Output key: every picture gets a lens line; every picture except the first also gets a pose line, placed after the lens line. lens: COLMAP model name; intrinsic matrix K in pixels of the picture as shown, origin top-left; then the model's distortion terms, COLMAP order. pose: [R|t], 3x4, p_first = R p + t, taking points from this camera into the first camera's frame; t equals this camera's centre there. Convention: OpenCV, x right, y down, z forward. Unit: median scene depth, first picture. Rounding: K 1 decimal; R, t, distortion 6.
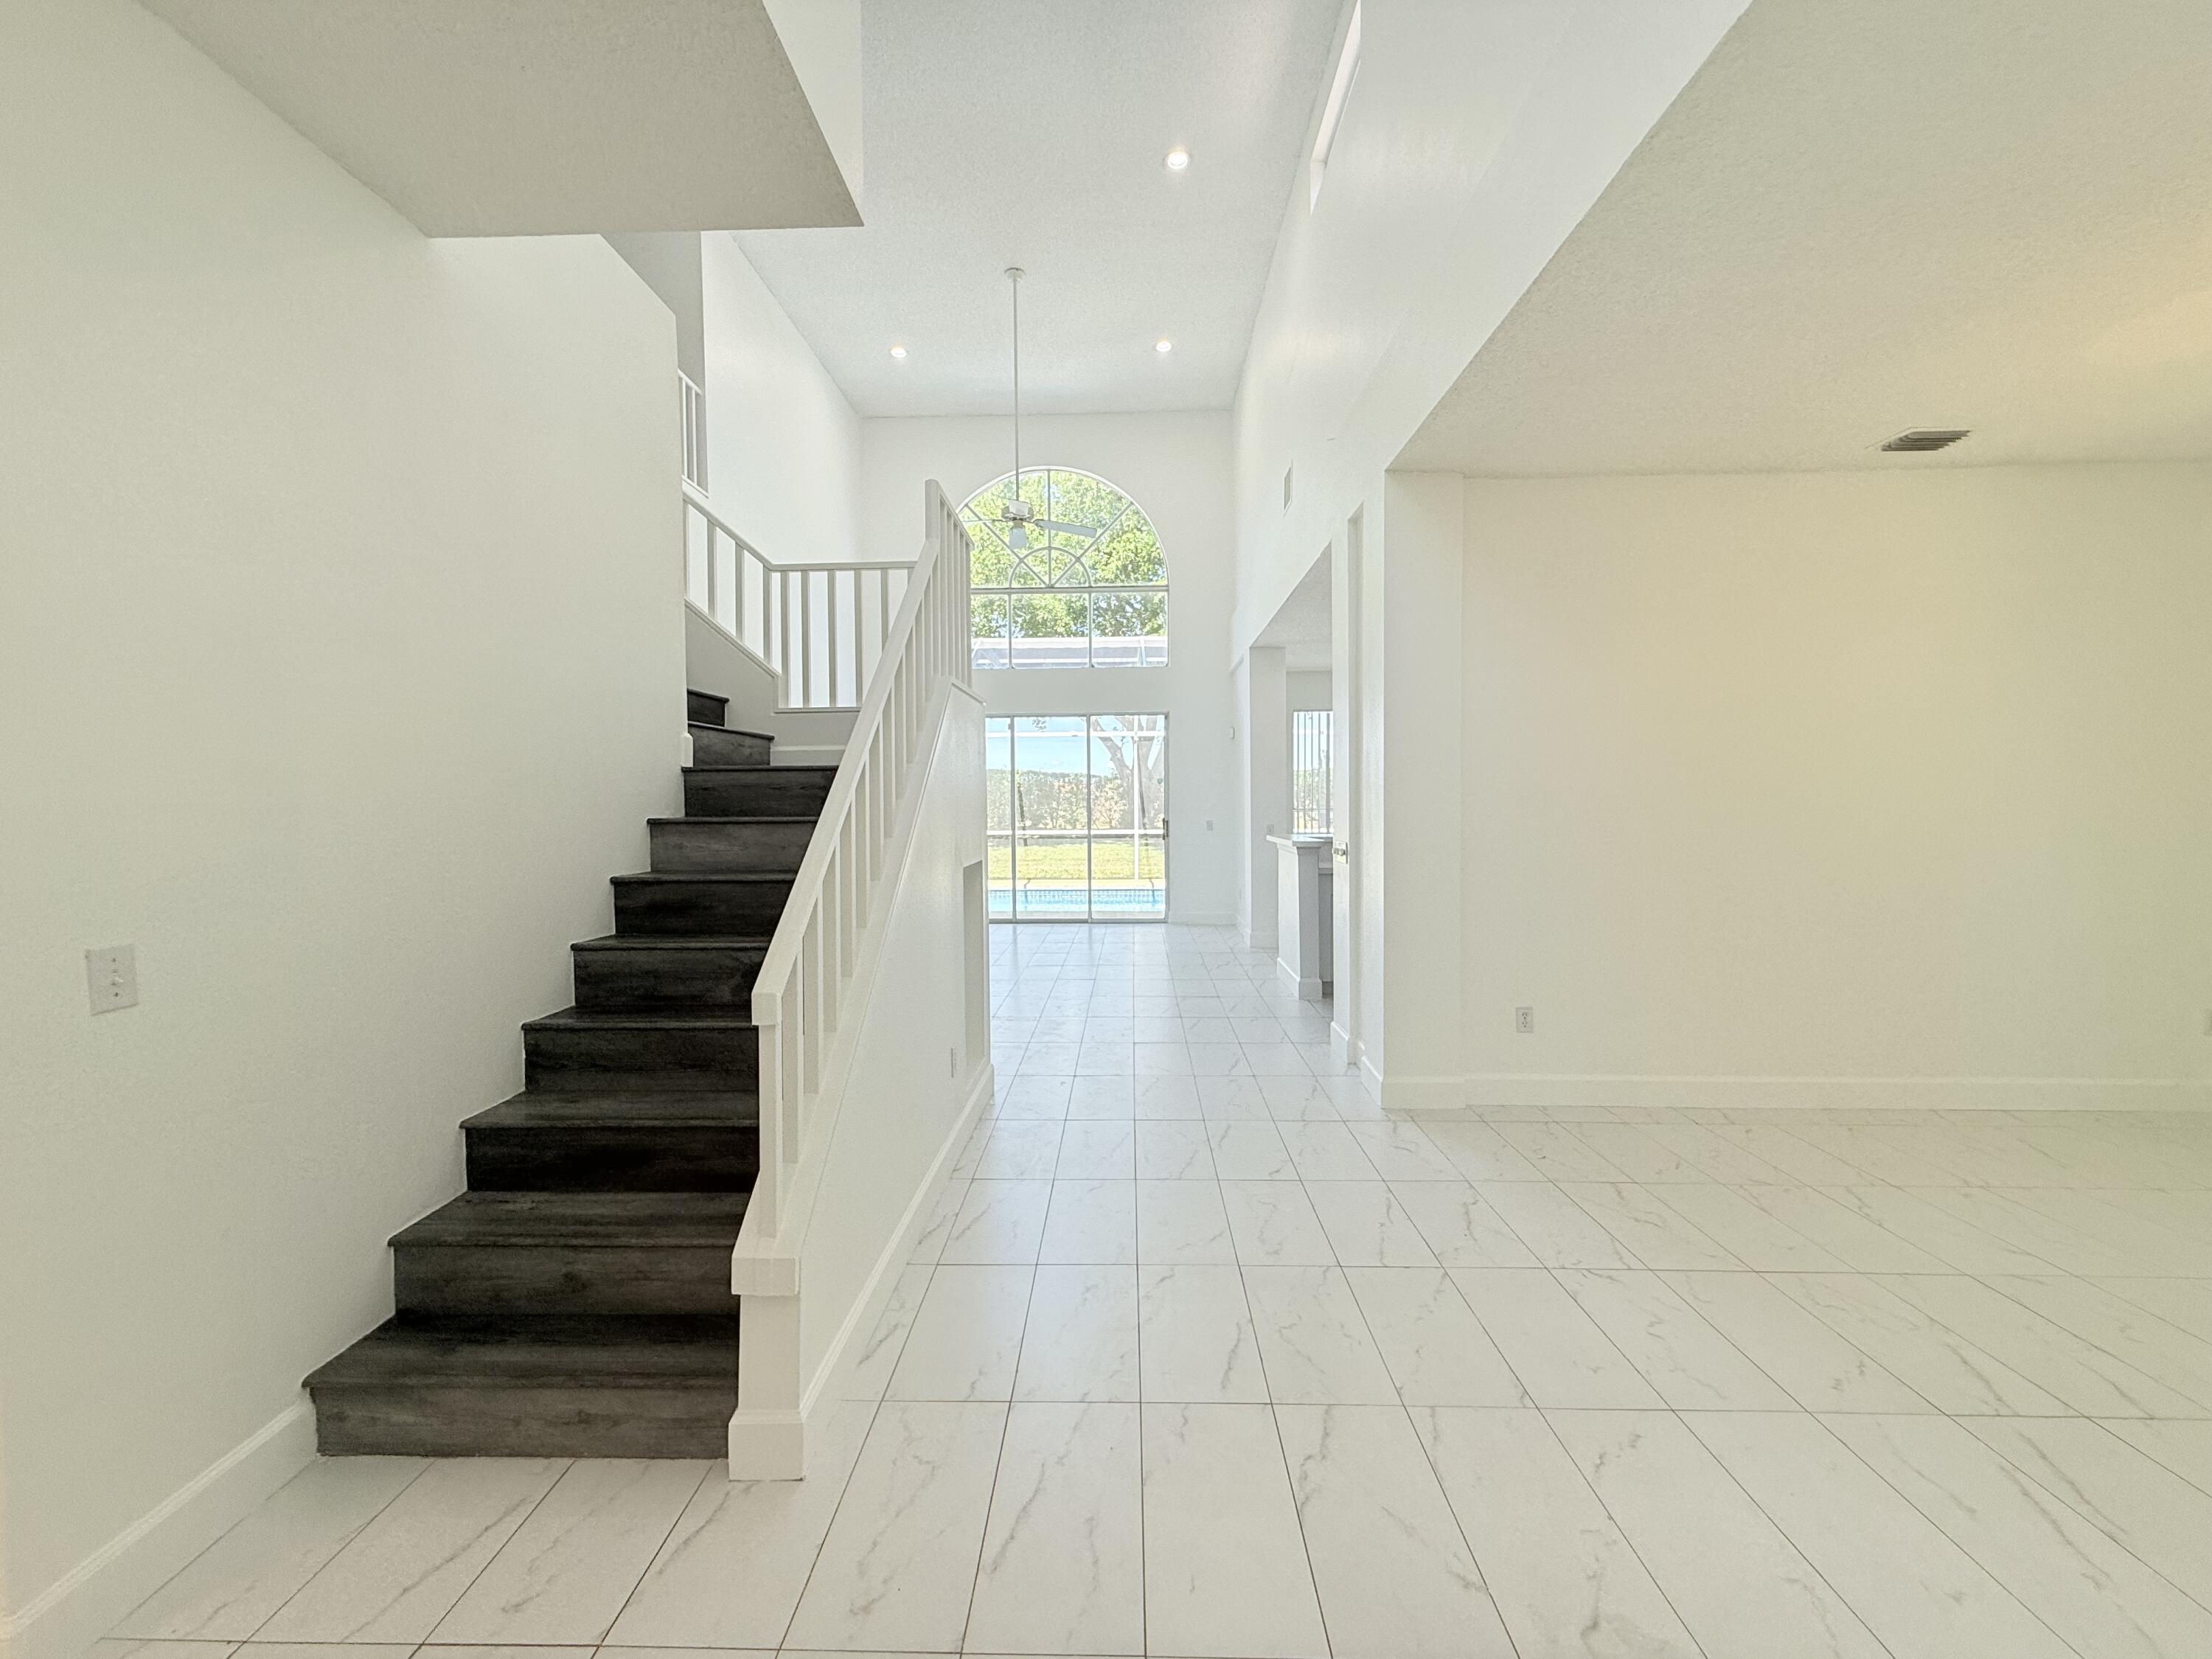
lens RADIAL K [[880.9, 0, 1105.1], [0, 880.9, 828.5], [0, 0, 1]] dist [0.001977, -0.000201]
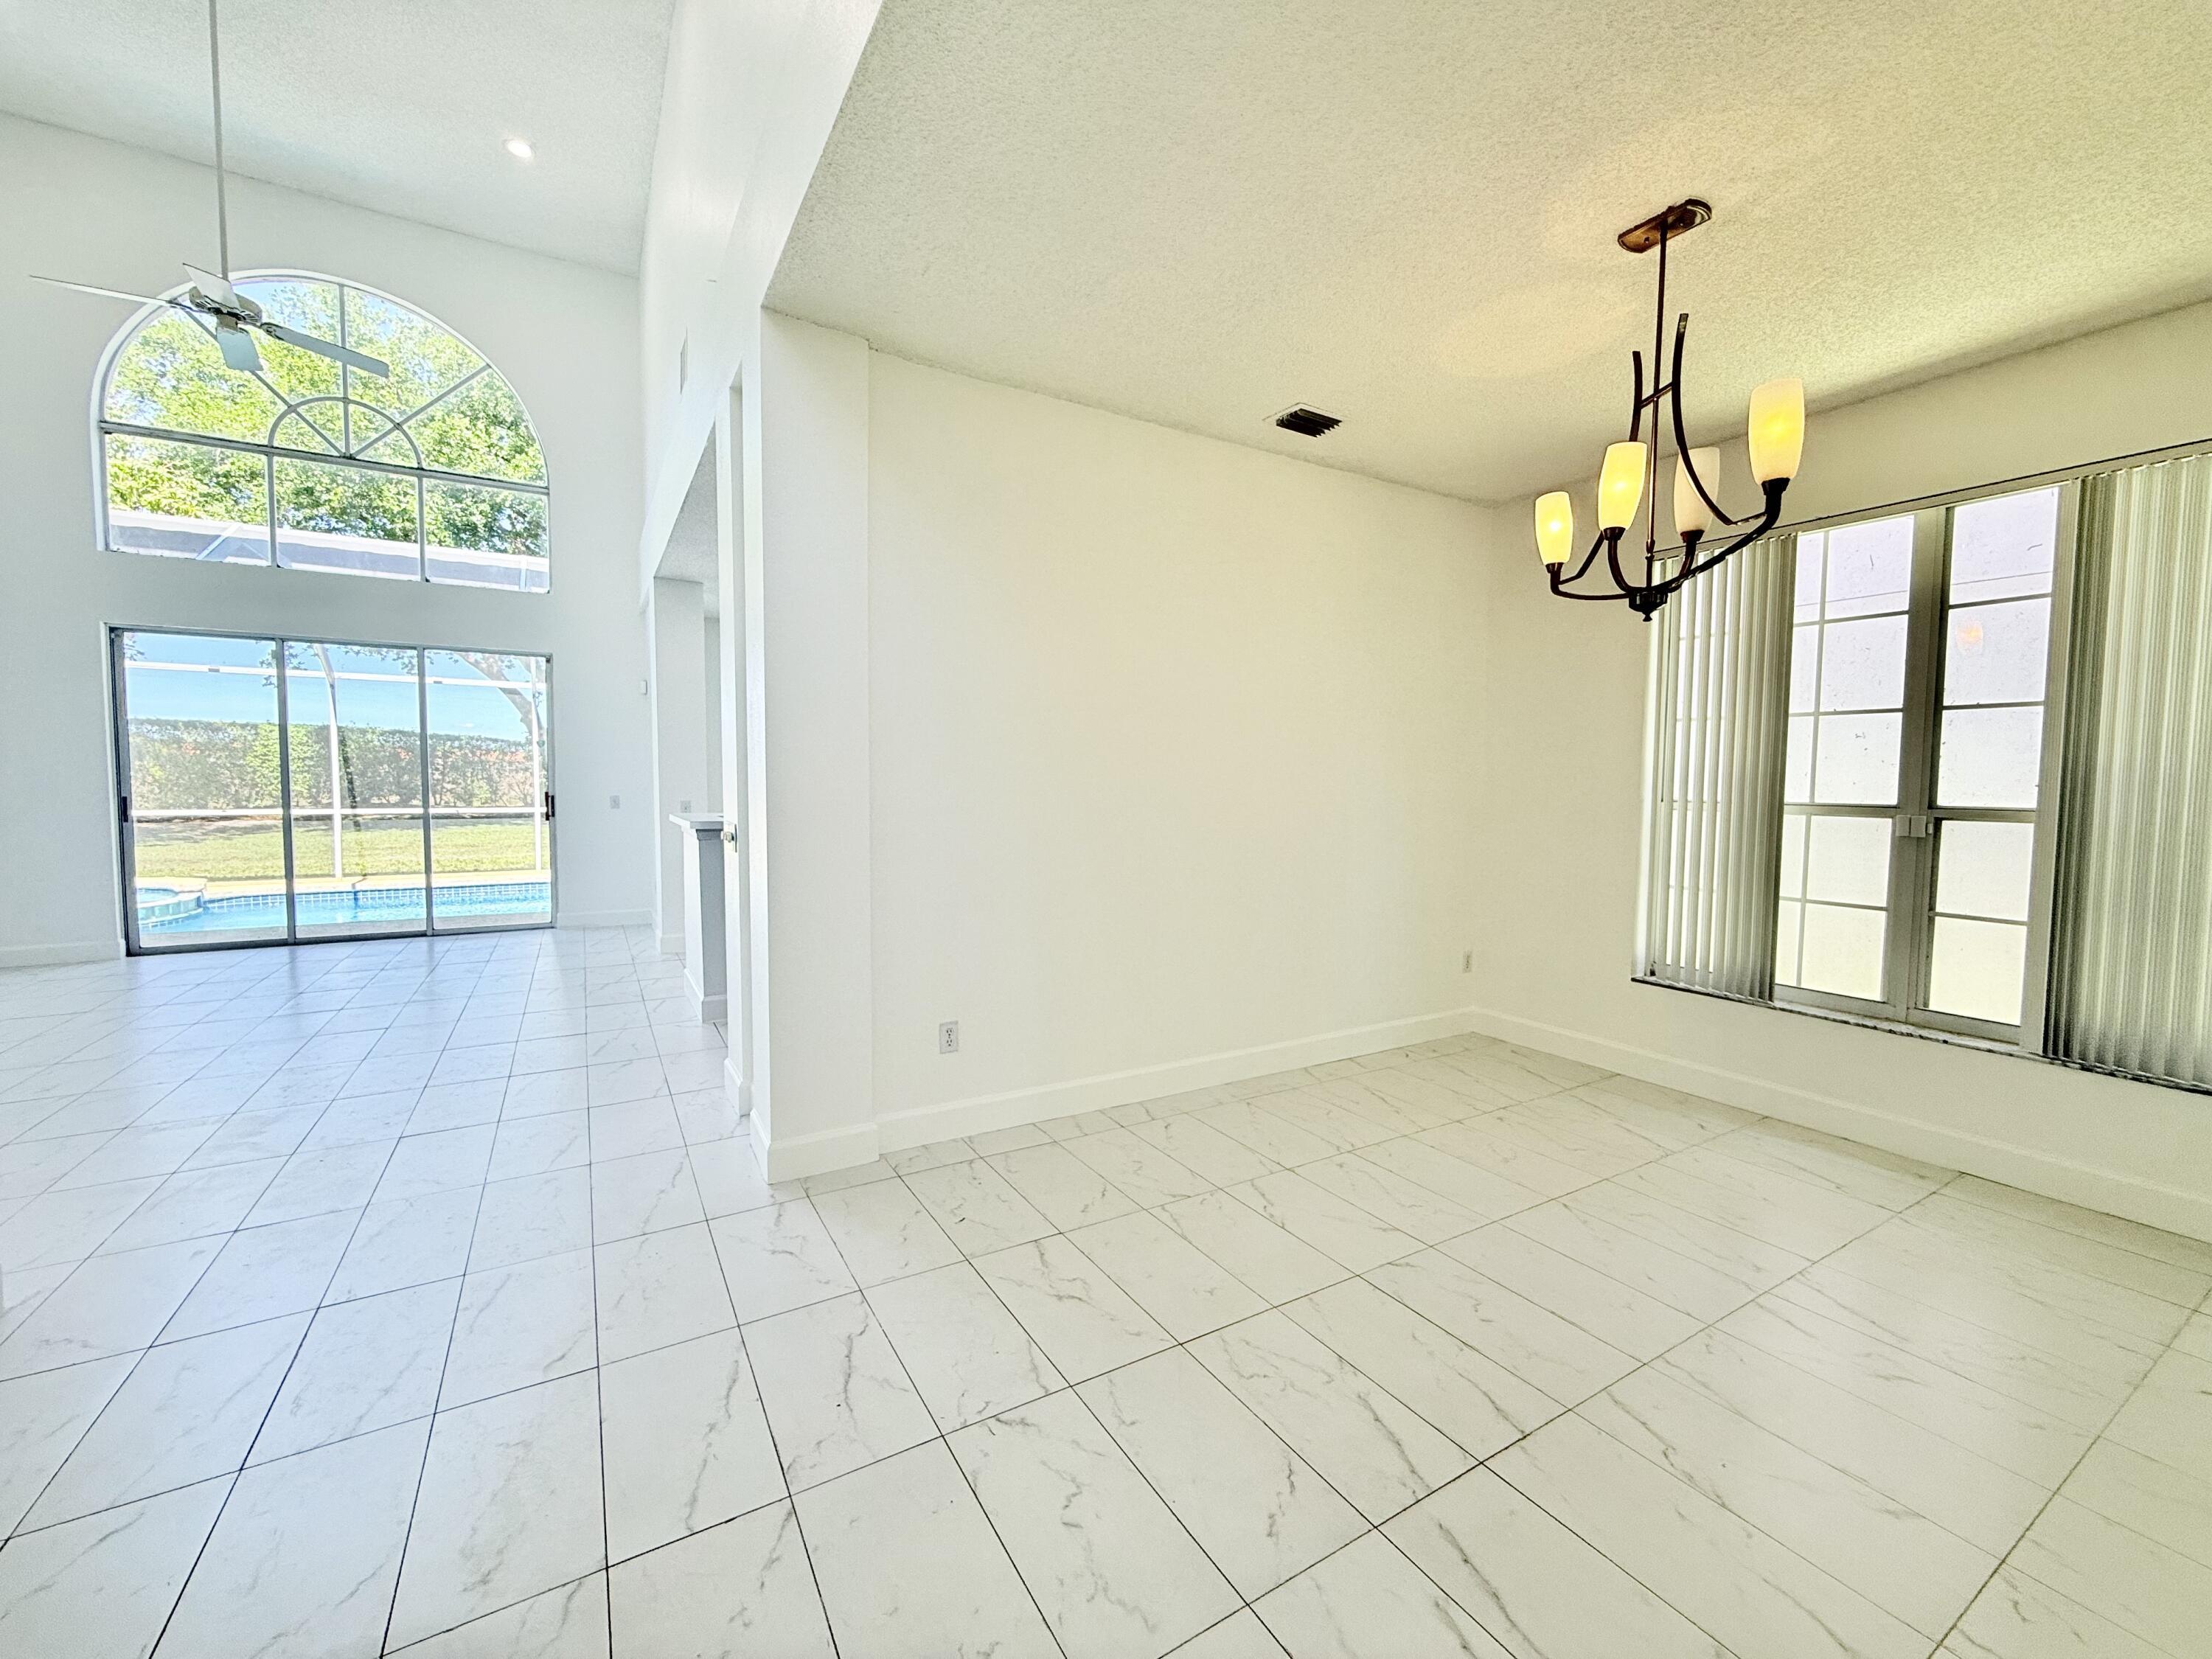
lens RADIAL K [[880.9, 0, 1103.6], [0, 880.9, 822.4], [0, 0, 1]] dist [0.001977, -0.000201]
pose [[0.842049, -0.011074, 0.539287, 0.155743], [0.000675, 0.999810, 0.019476, -0.000301], [-0.539400, -0.016036, 0.841897, 0.231157]]
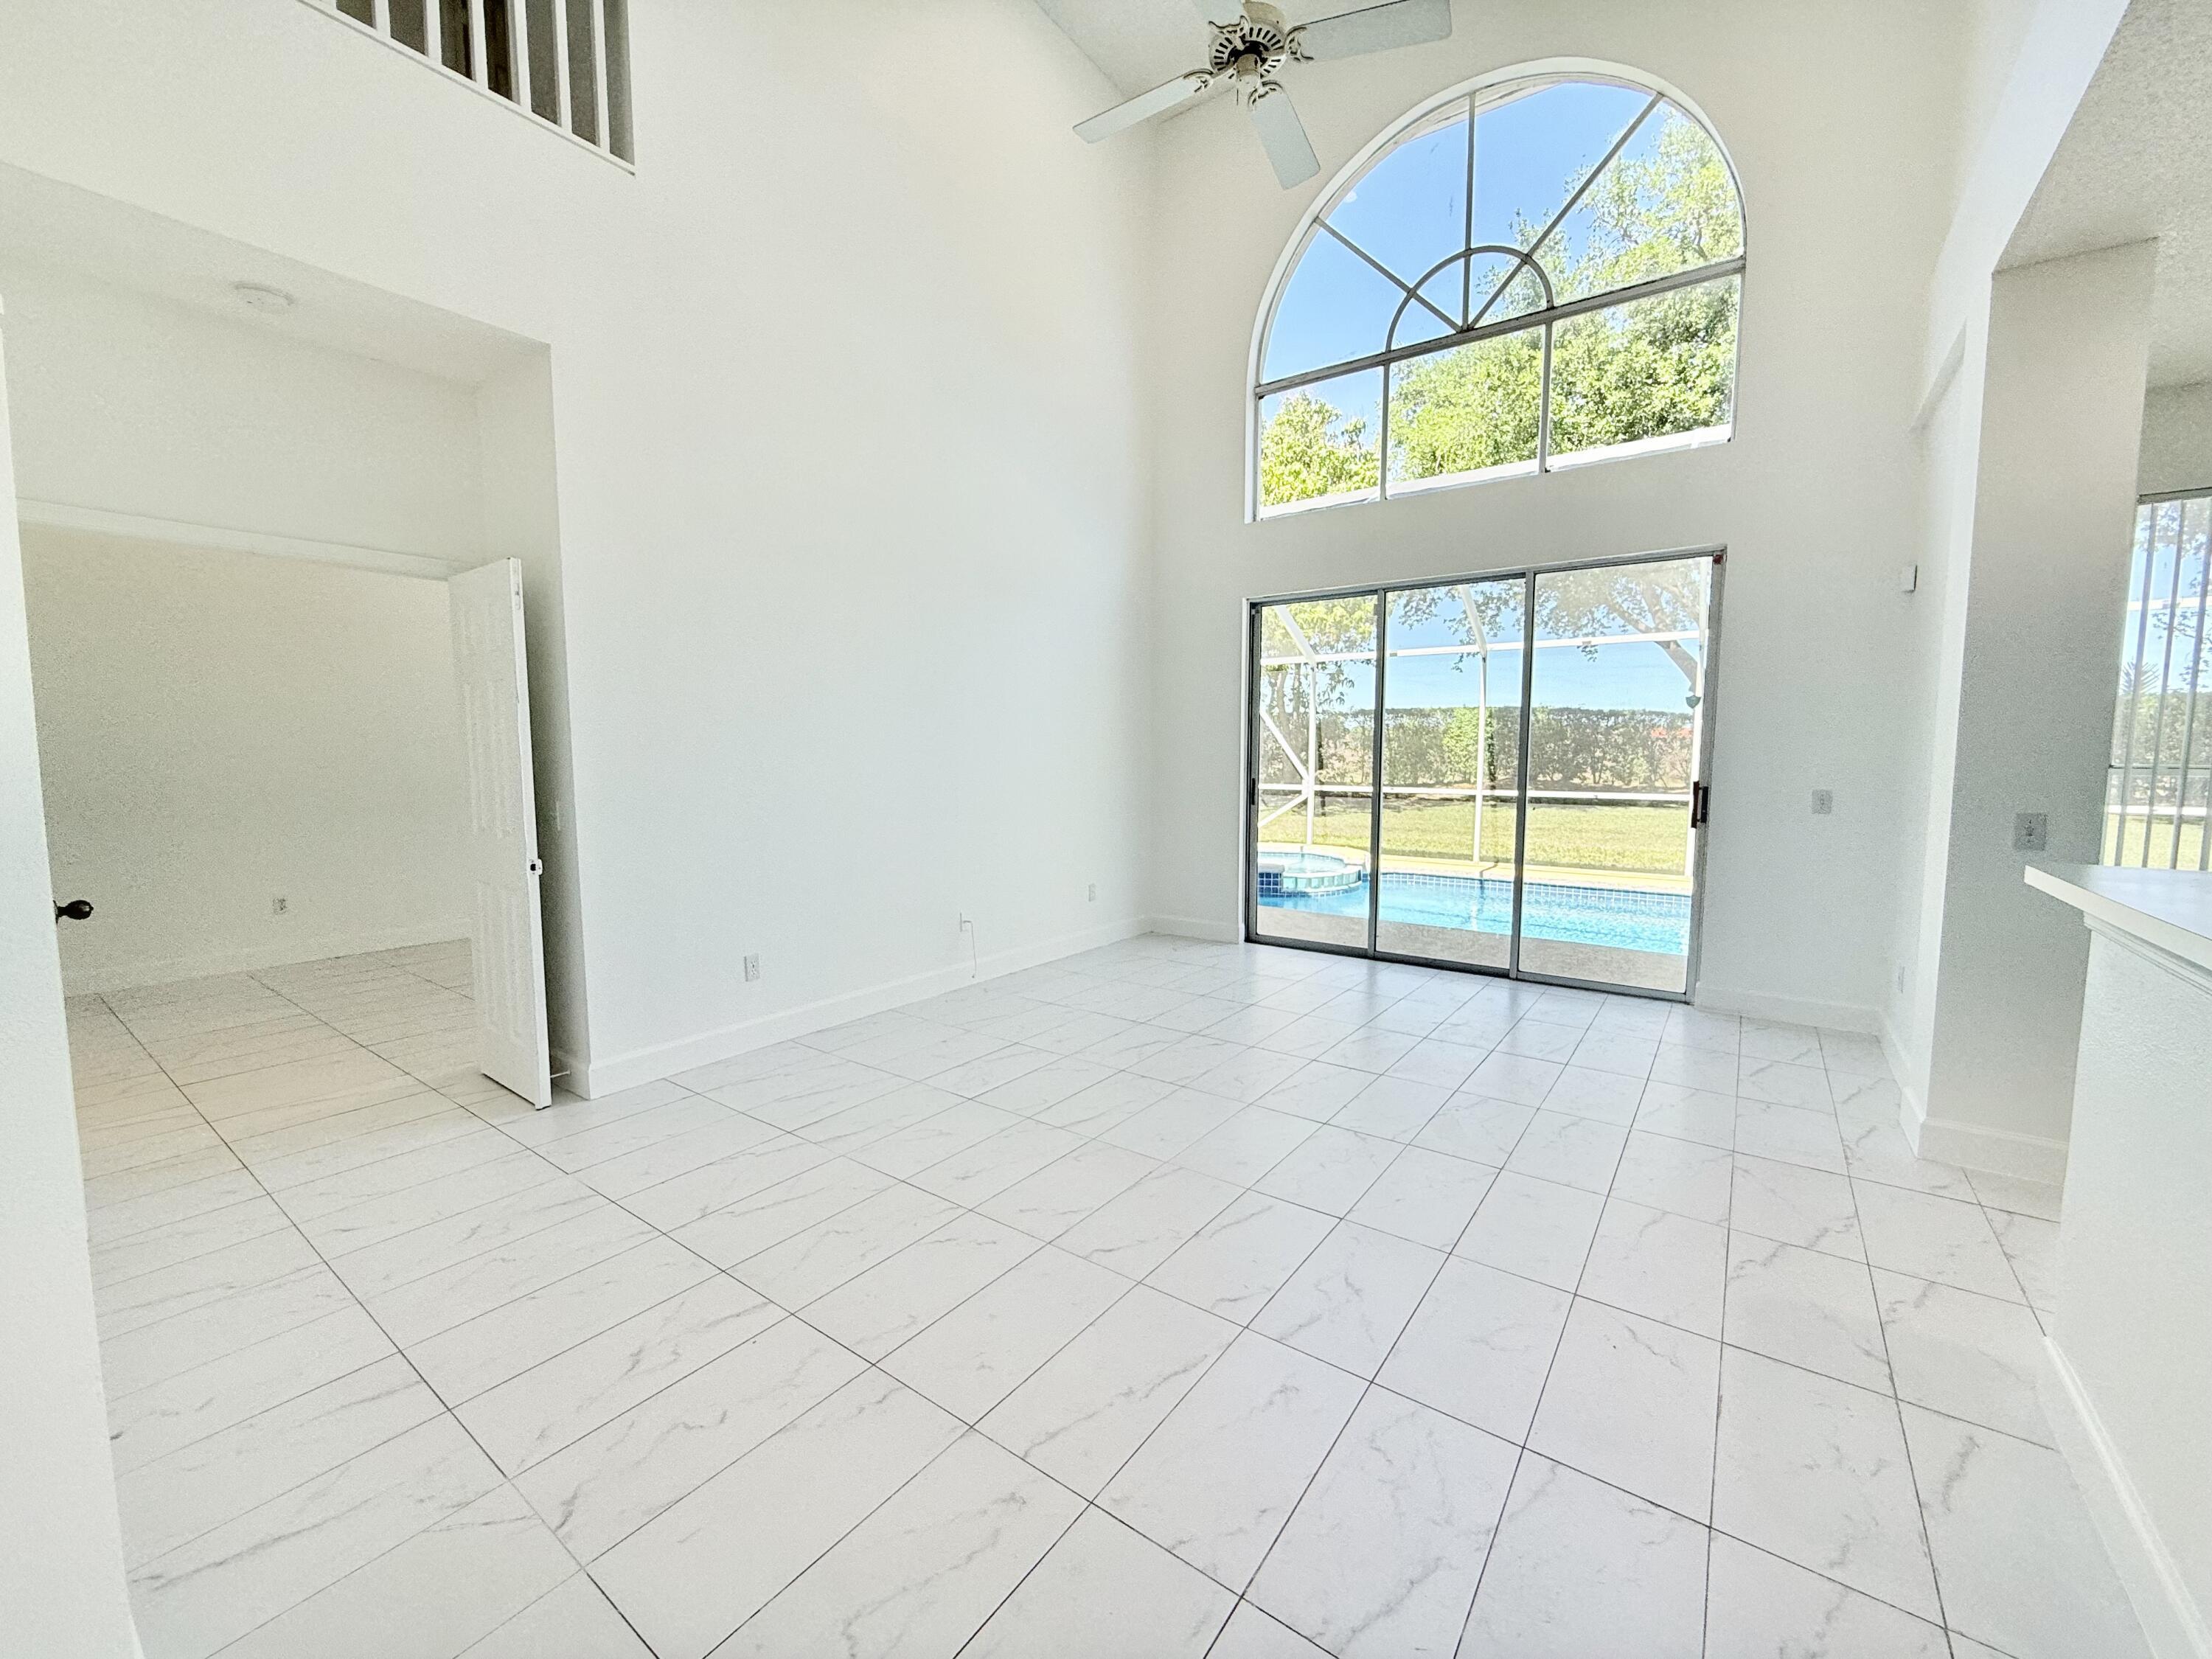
lens RADIAL K [[880.9, 0, 1097.4], [0, 880.9, 832.6], [0, 0, 1]] dist [0.001977, -0.000201]
pose [[0.823000, 0.059643, -0.564902, 0.181309], [-0.022720, 0.997133, 0.072178, -0.028205], [0.567587, -0.046568, 0.821995, 1.108804]]
